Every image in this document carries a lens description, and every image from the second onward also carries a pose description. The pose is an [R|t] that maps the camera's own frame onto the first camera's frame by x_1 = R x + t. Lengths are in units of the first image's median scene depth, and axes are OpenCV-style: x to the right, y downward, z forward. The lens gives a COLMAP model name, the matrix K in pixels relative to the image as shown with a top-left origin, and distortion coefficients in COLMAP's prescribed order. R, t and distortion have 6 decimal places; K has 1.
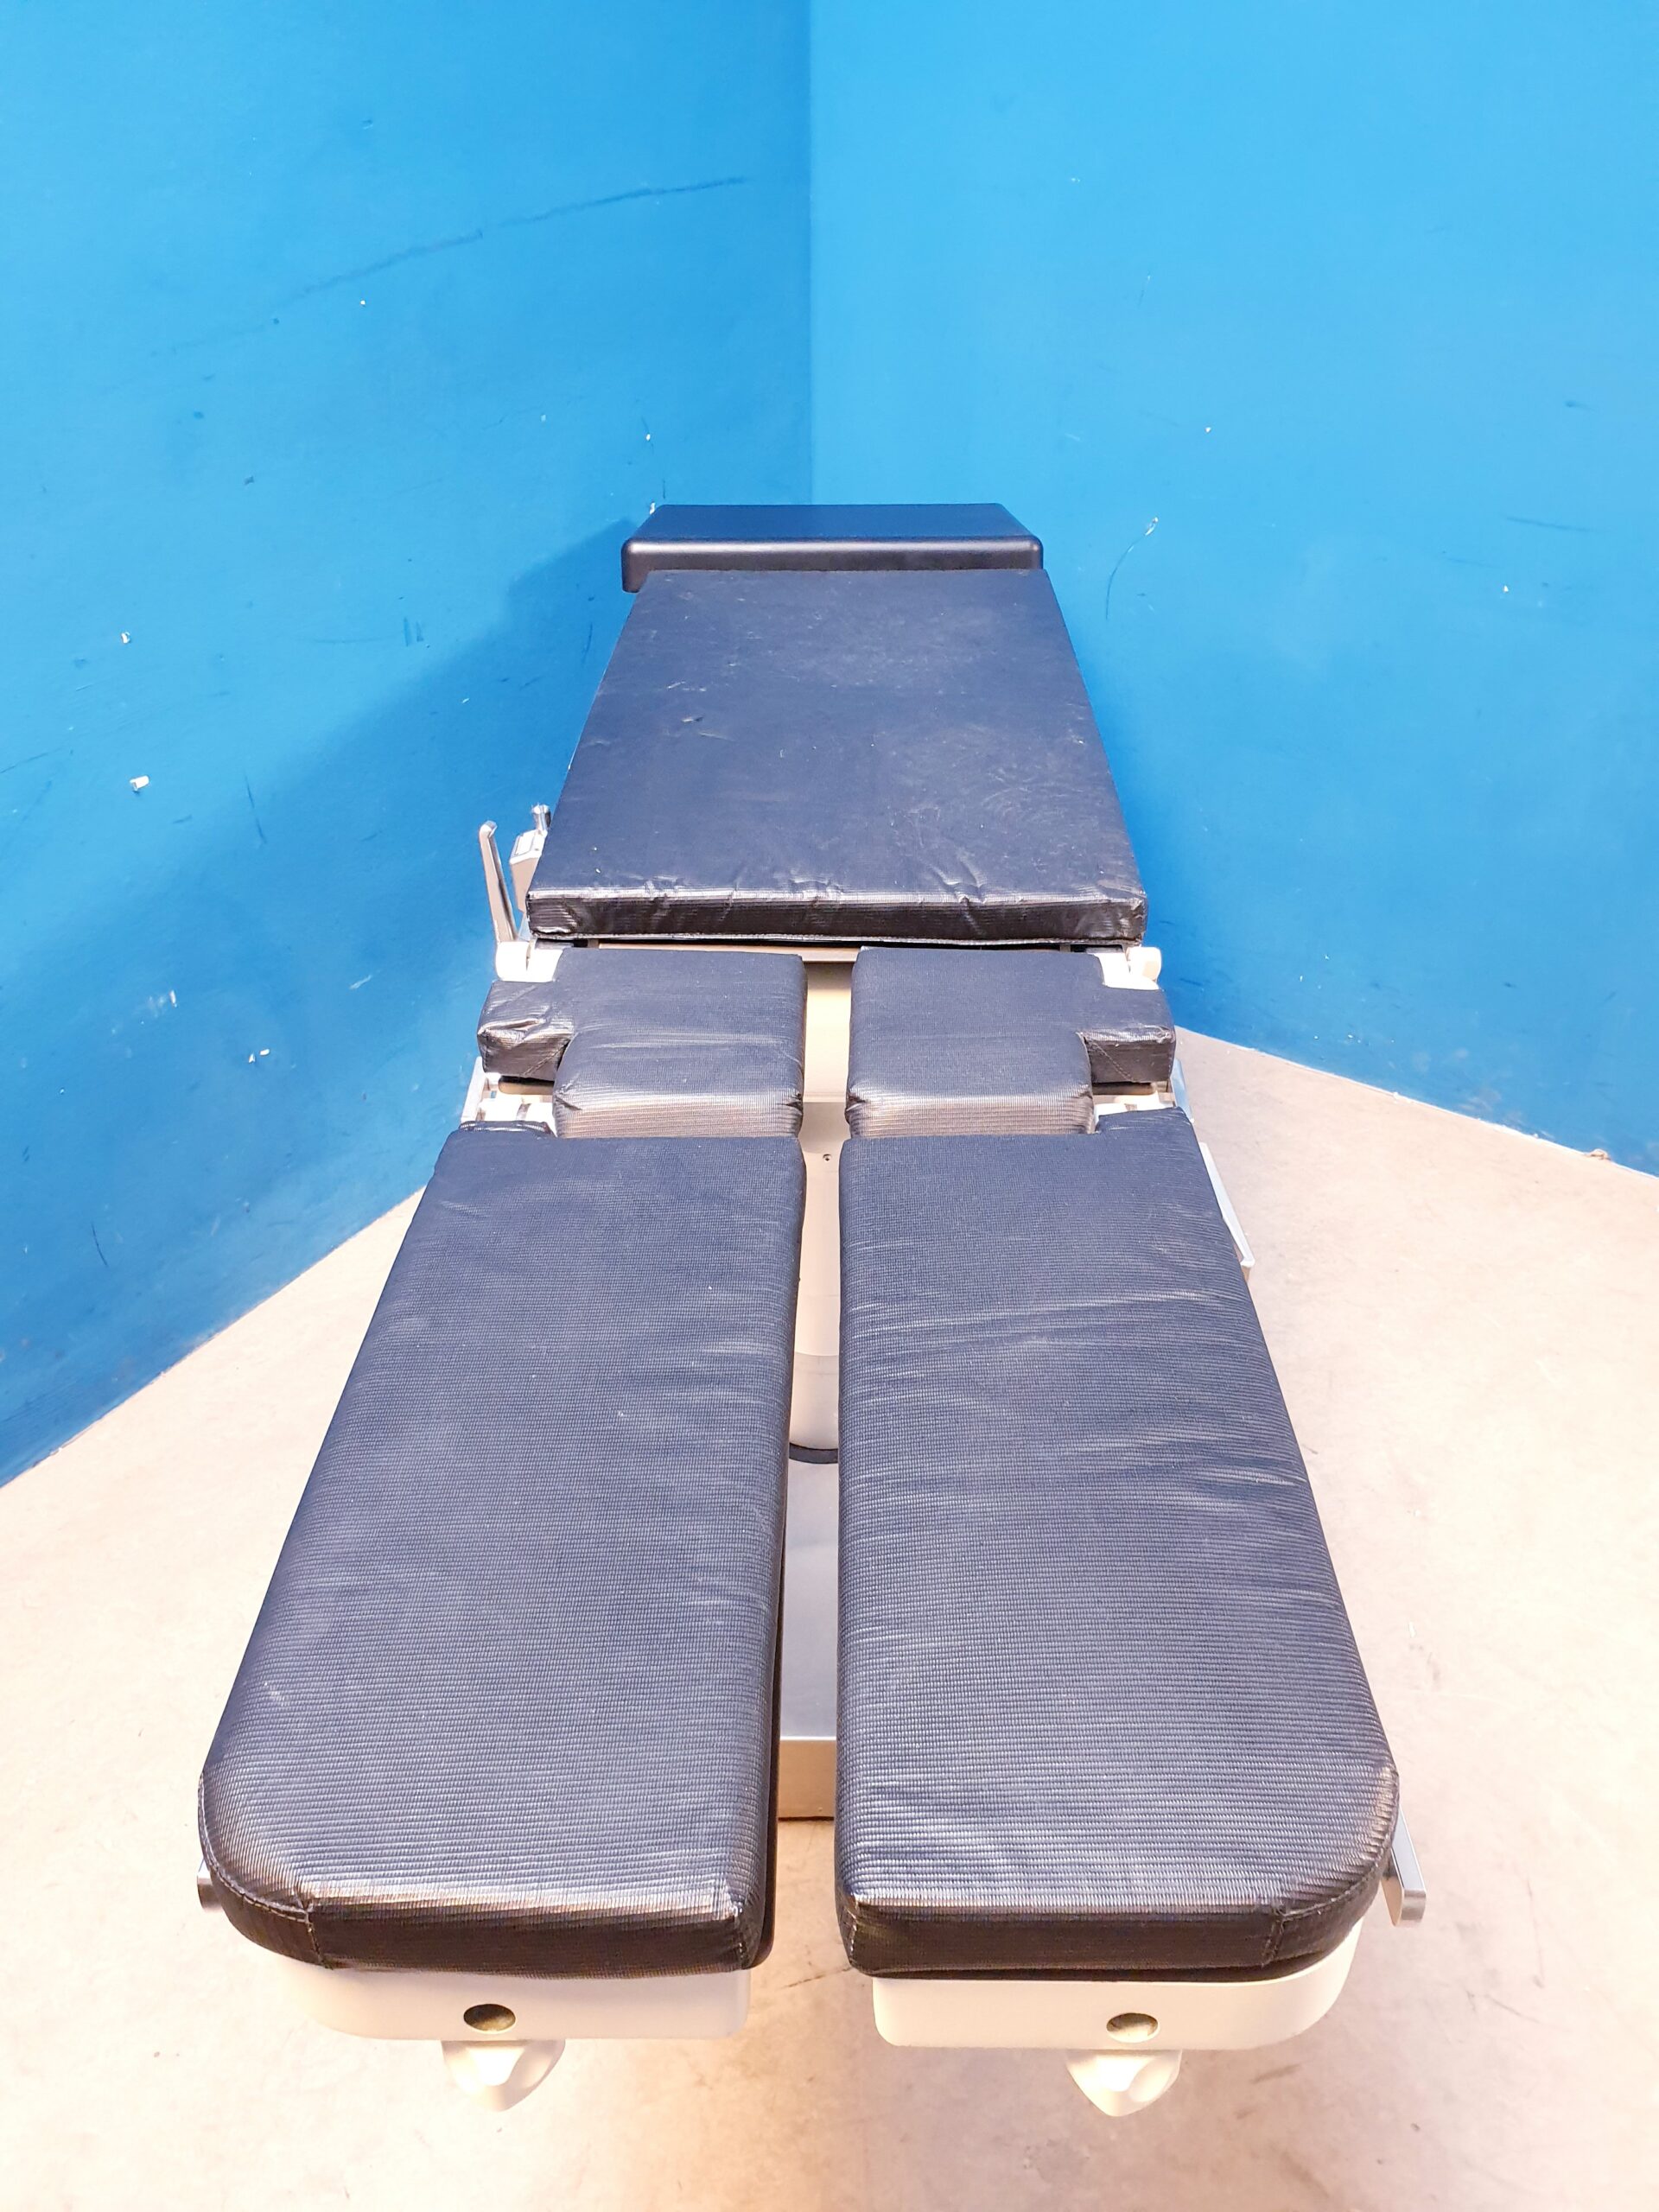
lens RADIAL K [[1720.4, 0, 849.0], [0, 1720.4, 1113.2], [0, 0, 1]] dist [-0.028896, 0.070632]
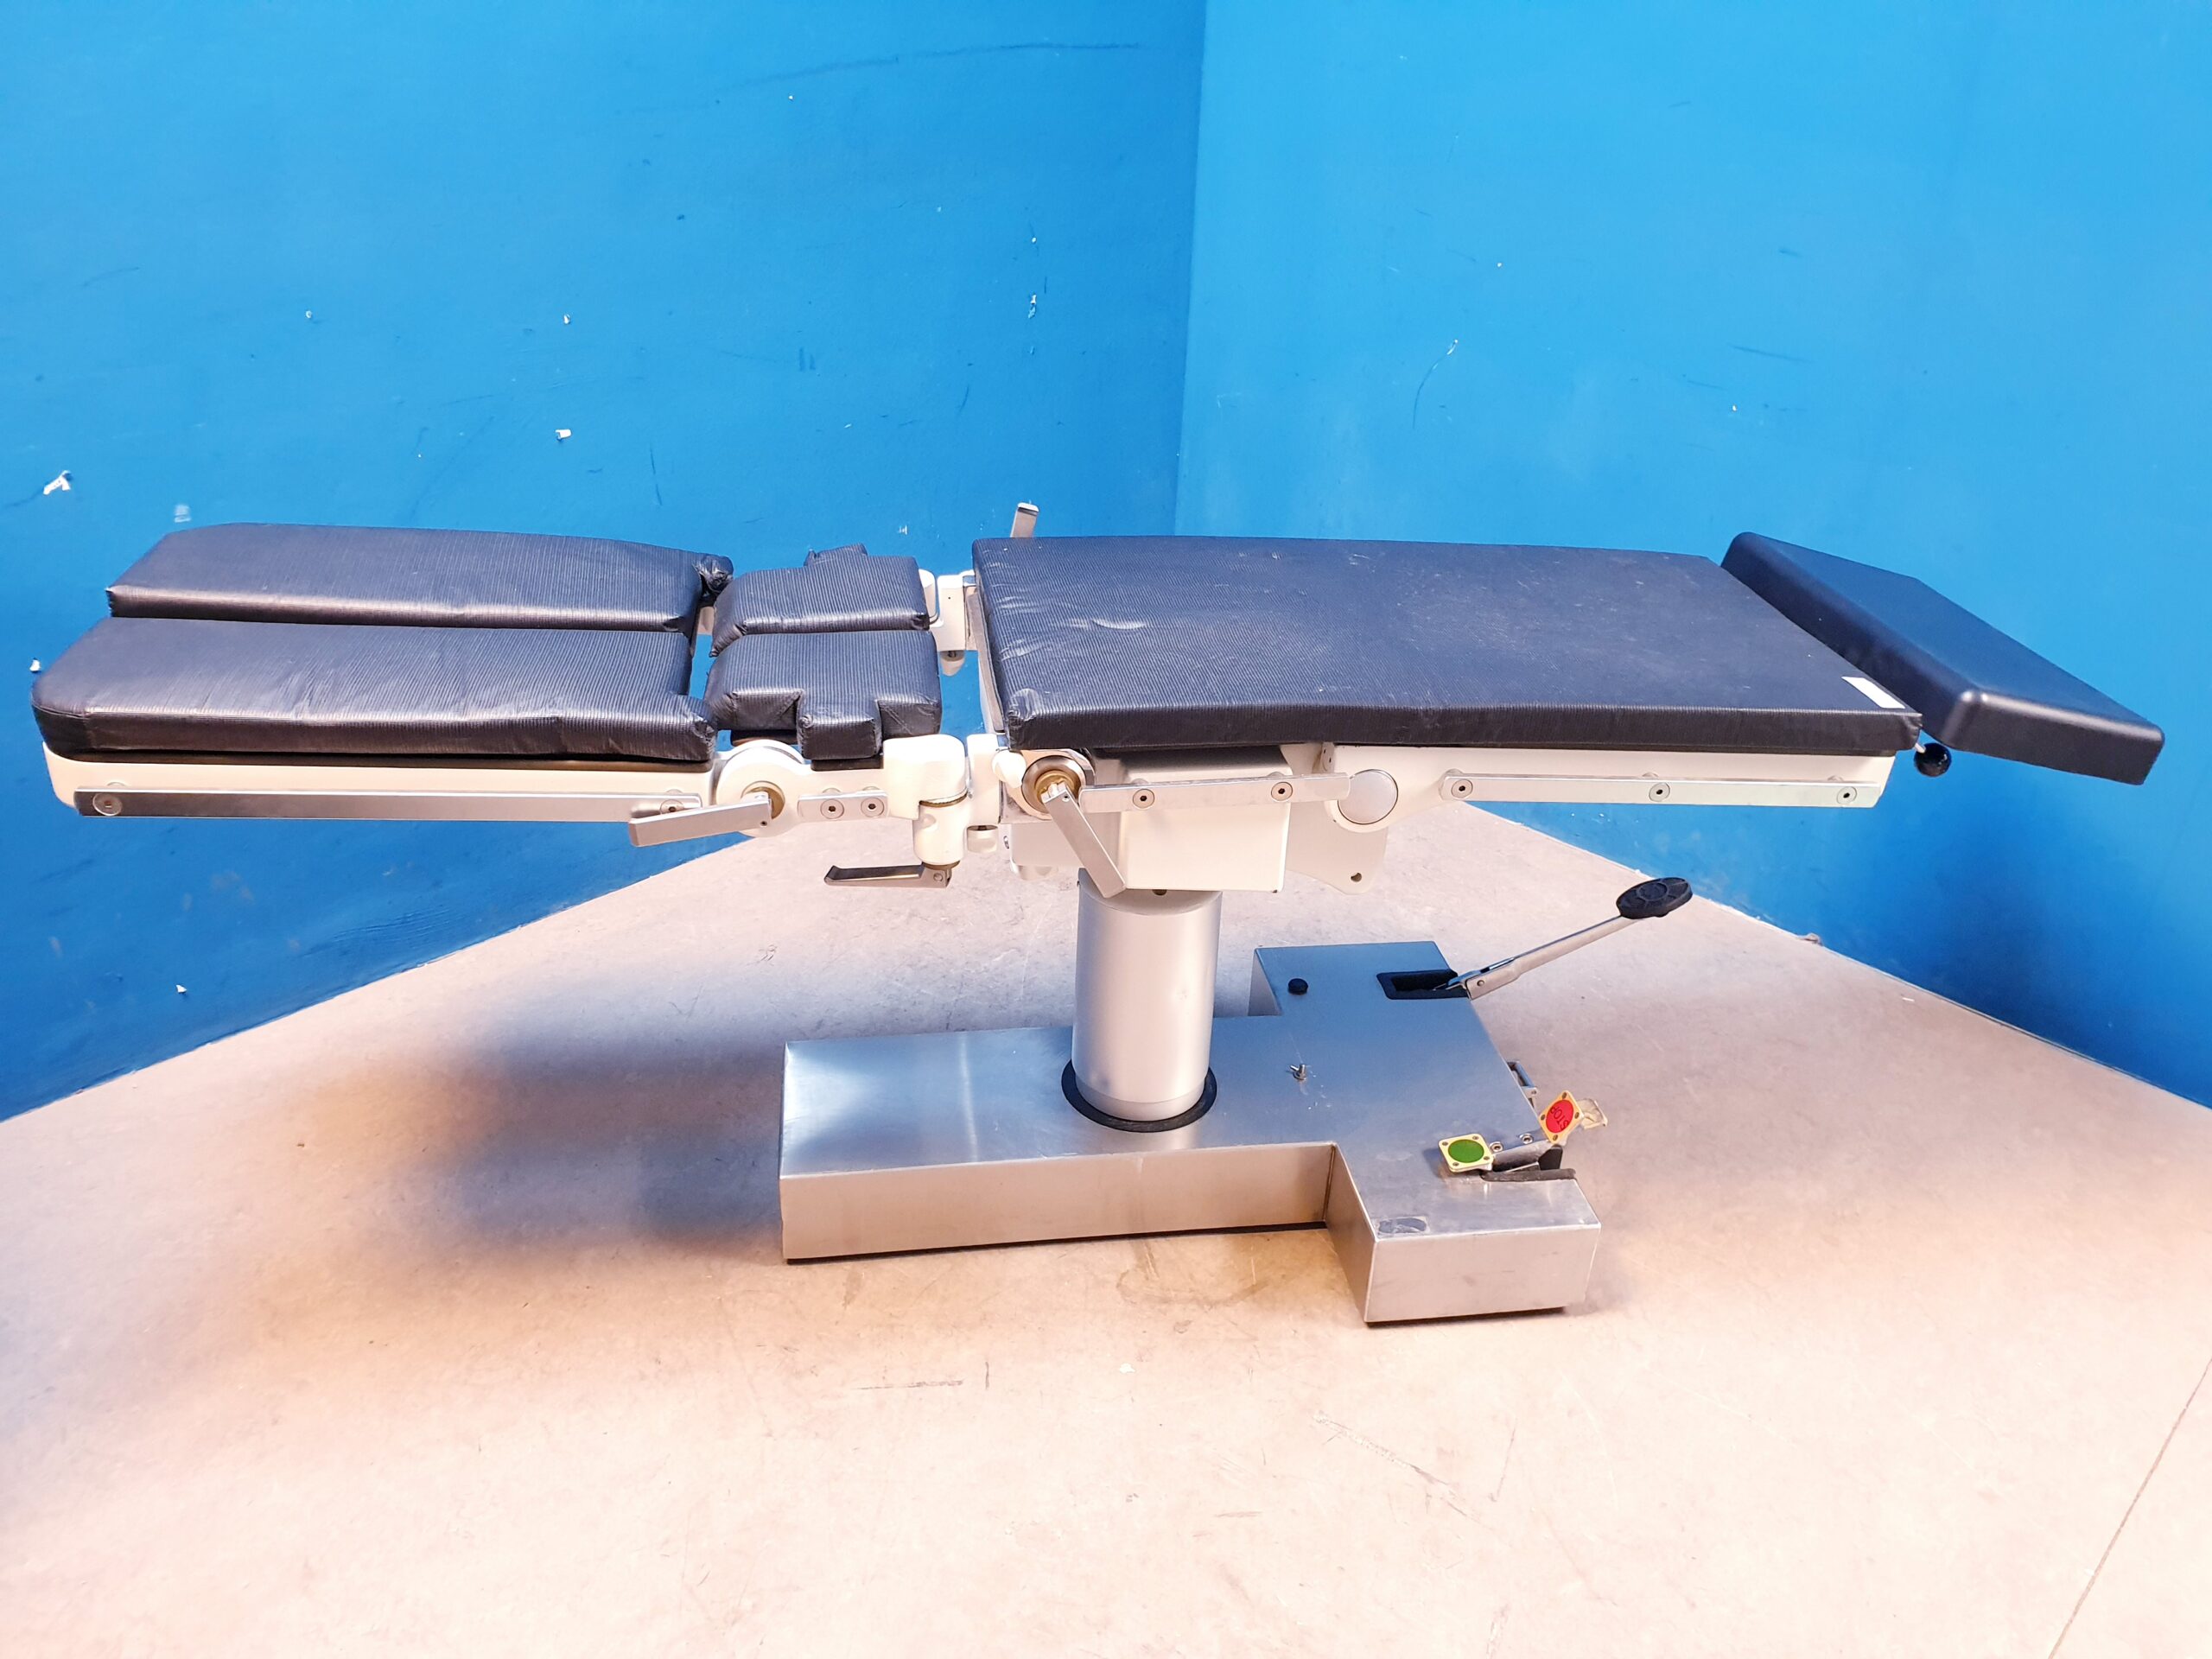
lens RADIAL K [[1696.8, 0, 1127.0], [0, 1696.8, 831.6], [0, 0, 1]] dist [0.000965, 0.005227]
pose [[0.982404, 0.118358, -0.144476, 0.230867], [-0.134134, 0.985404, -0.104815, 0.185250], [0.129961, 0.122350, 0.983941, -0.171208]]
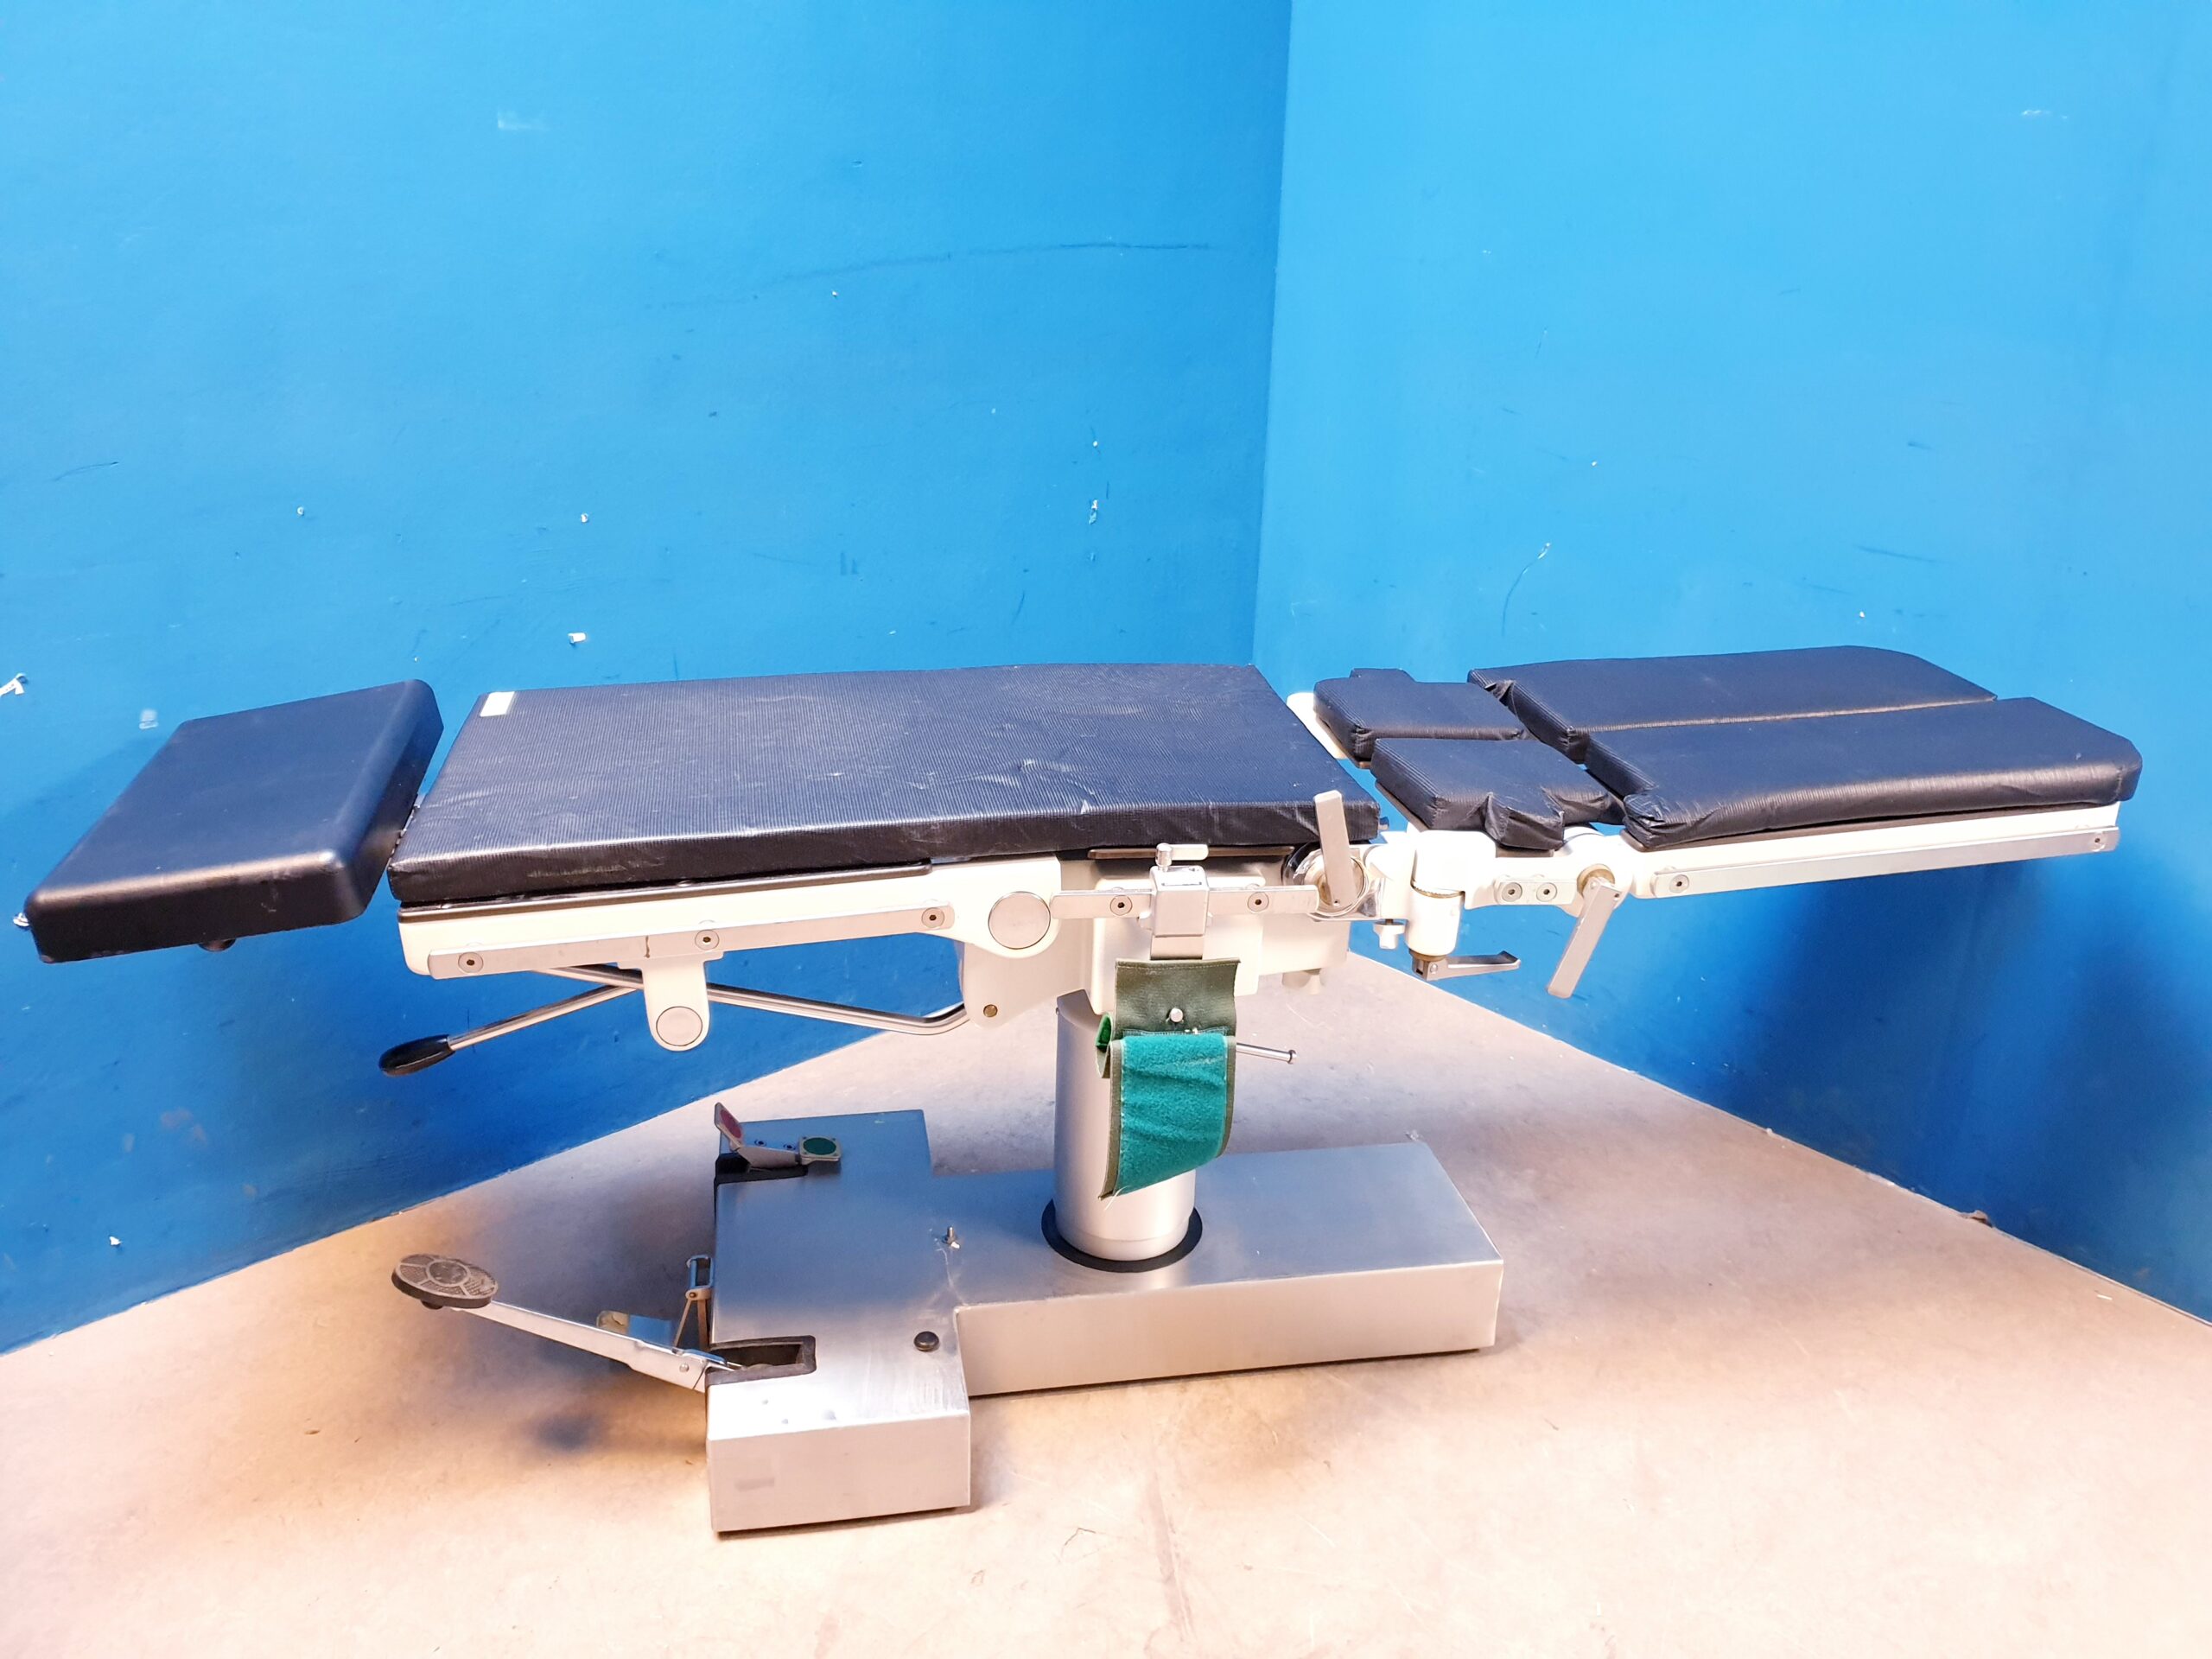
lens RADIAL K [[1711.7, 0, 1113.3], [0, 1711.7, 820.4], [0, 0, 1]] dist [-0.029897, 0.073605]
pose [[0.968747, 0.108000, -0.223304, 0.240279], [-0.158543, 0.961941, -0.222563, 0.141908], [0.190768, 0.251011, 0.949000, -0.033925]]
